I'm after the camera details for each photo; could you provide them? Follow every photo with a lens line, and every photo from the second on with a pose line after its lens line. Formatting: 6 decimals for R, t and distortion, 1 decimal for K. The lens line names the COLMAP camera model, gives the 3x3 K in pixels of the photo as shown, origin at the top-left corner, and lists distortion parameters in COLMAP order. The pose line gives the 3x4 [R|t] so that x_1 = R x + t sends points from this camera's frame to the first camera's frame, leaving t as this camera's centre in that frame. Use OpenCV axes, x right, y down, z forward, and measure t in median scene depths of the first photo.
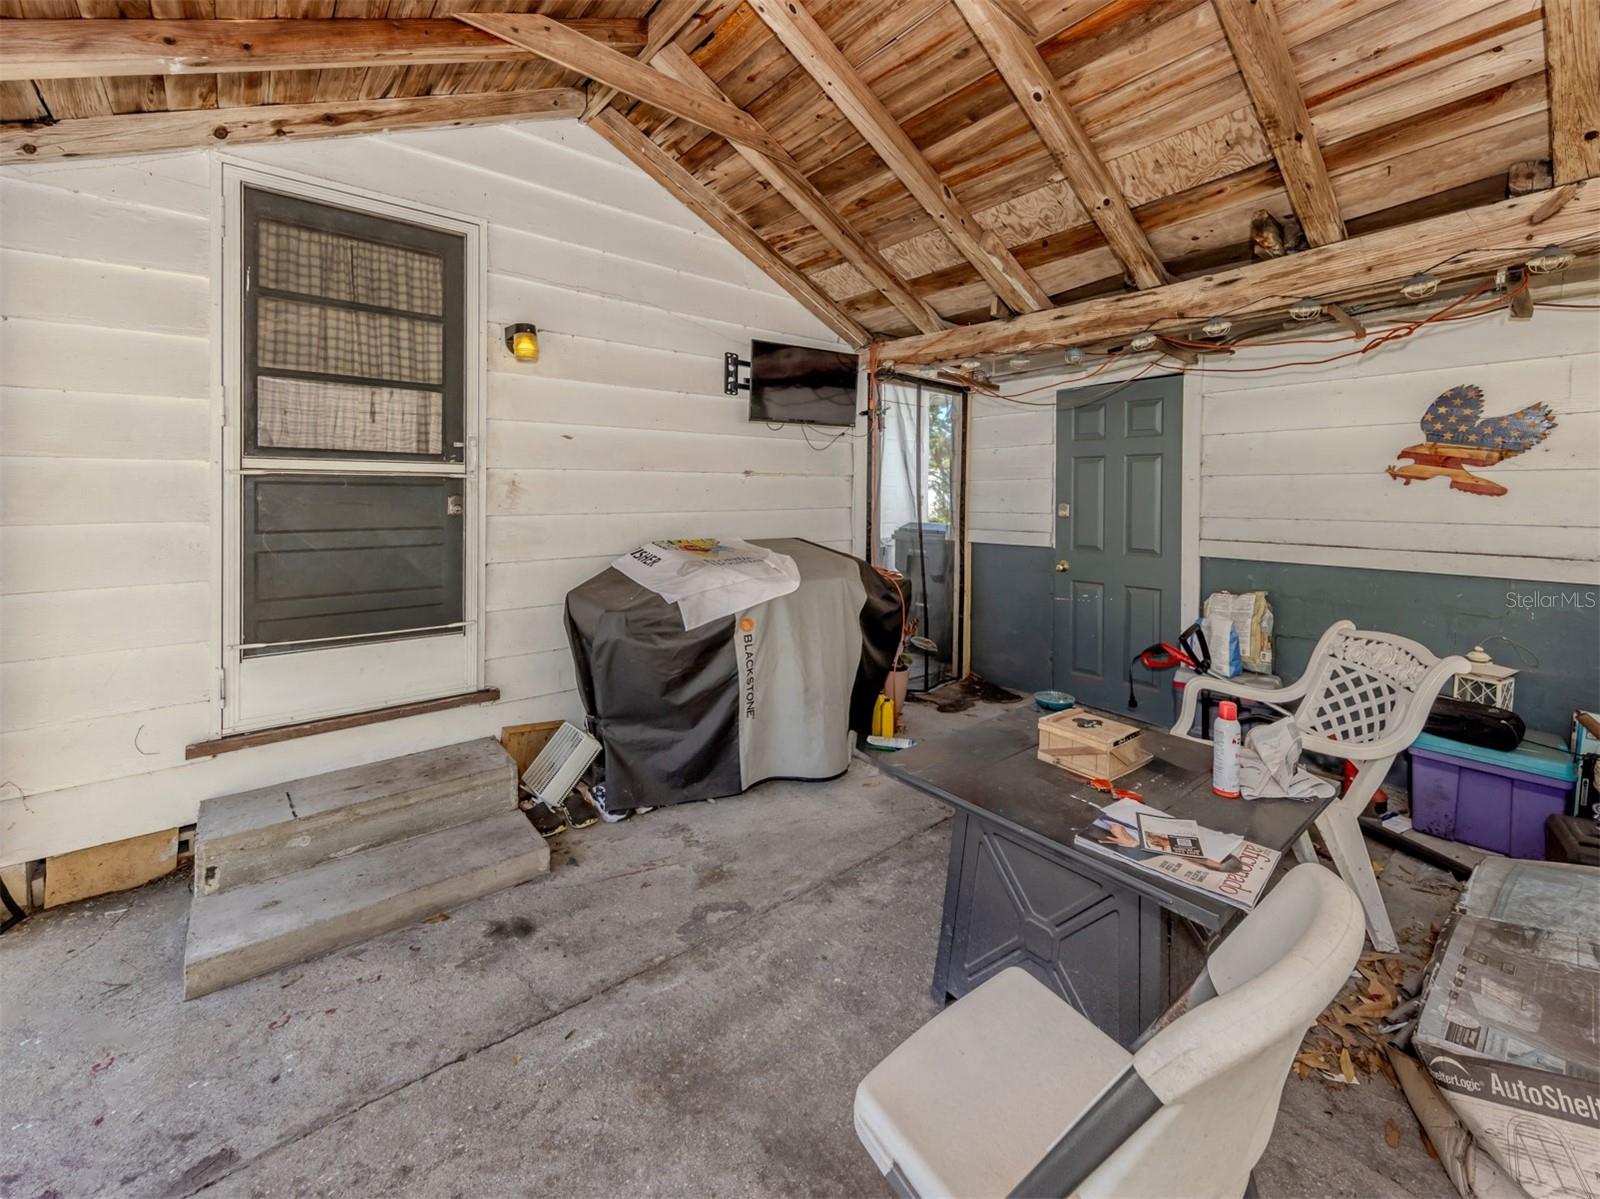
lens RADIAL K [[631.3, 0, 798.9], [0, 631.3, 547.9], [0, 0, 1]] dist [0.001382, -0.000722]
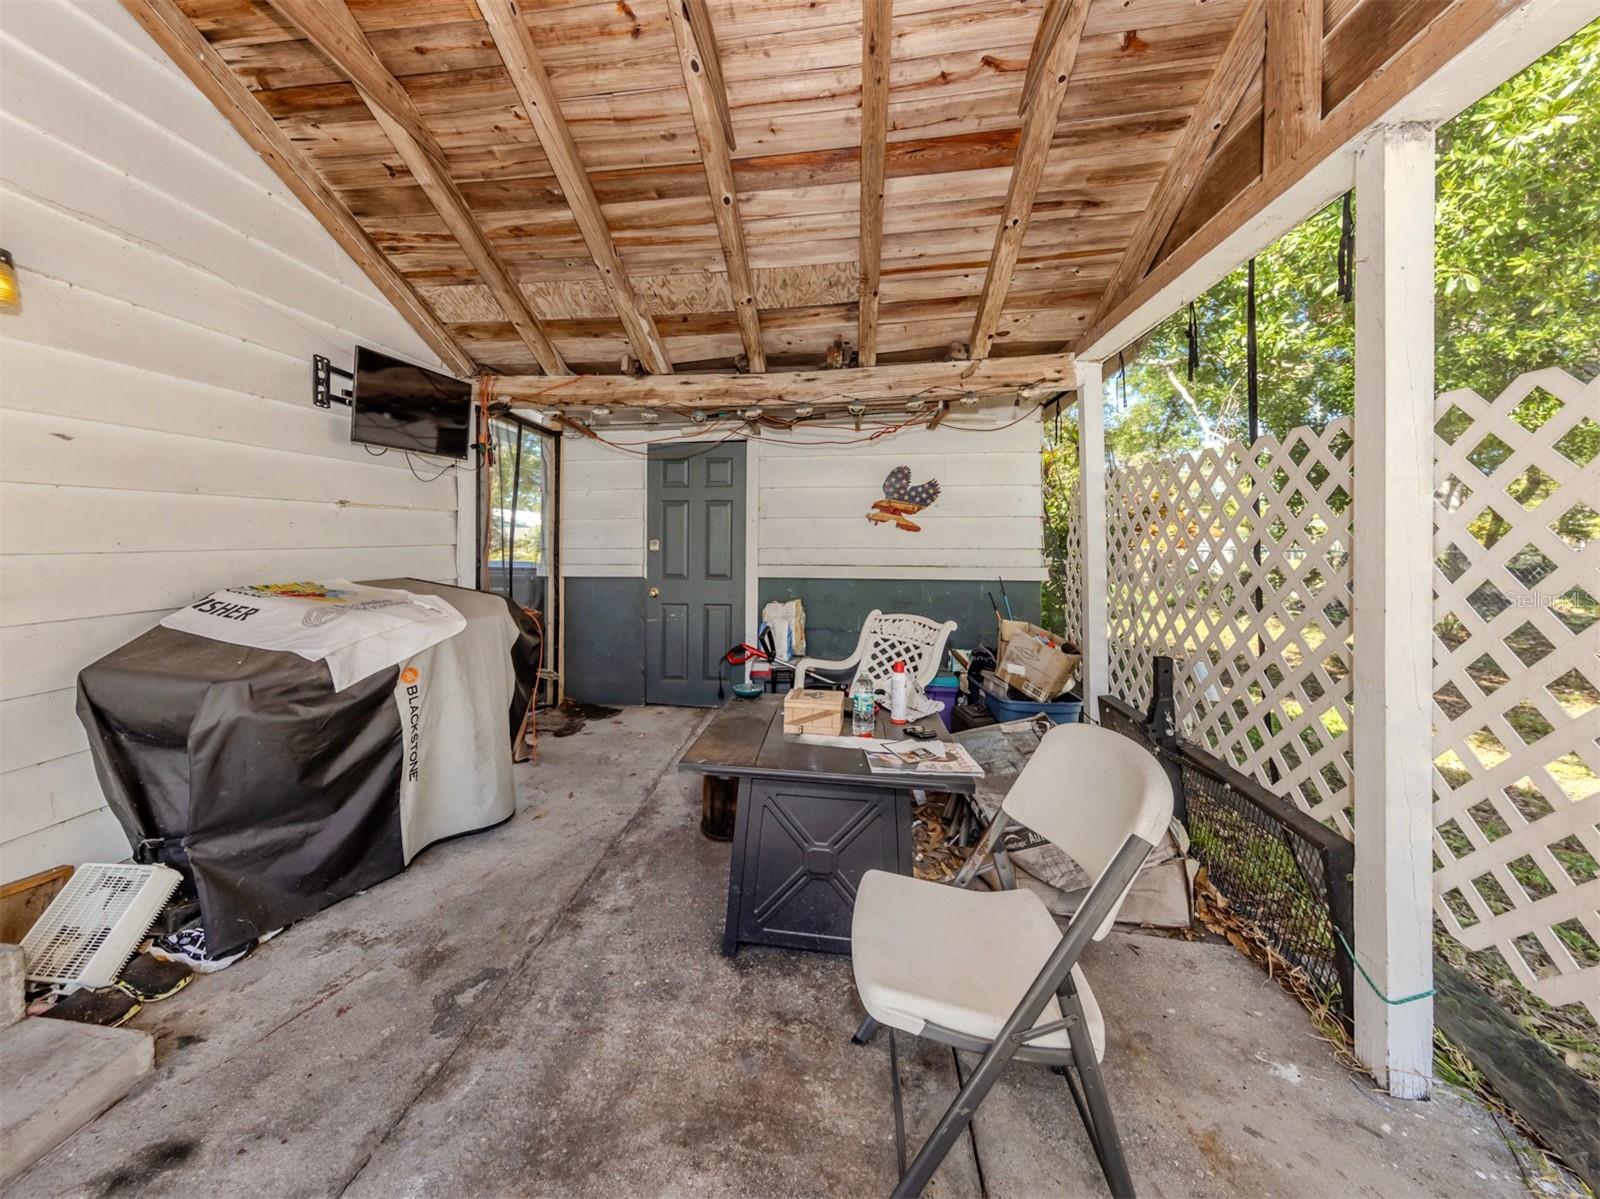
lens RADIAL K [[580.5, 0, 740.5], [0, 580.5, 591.1], [0, 0, 1]] dist [0.000580, -0.000500]
pose [[0.762357, -0.058781, 0.644481, -0.238362], [0.053878, 0.998174, 0.027308, 0.008199], [-0.644910, 0.013905, 0.764132, 0.084579]]
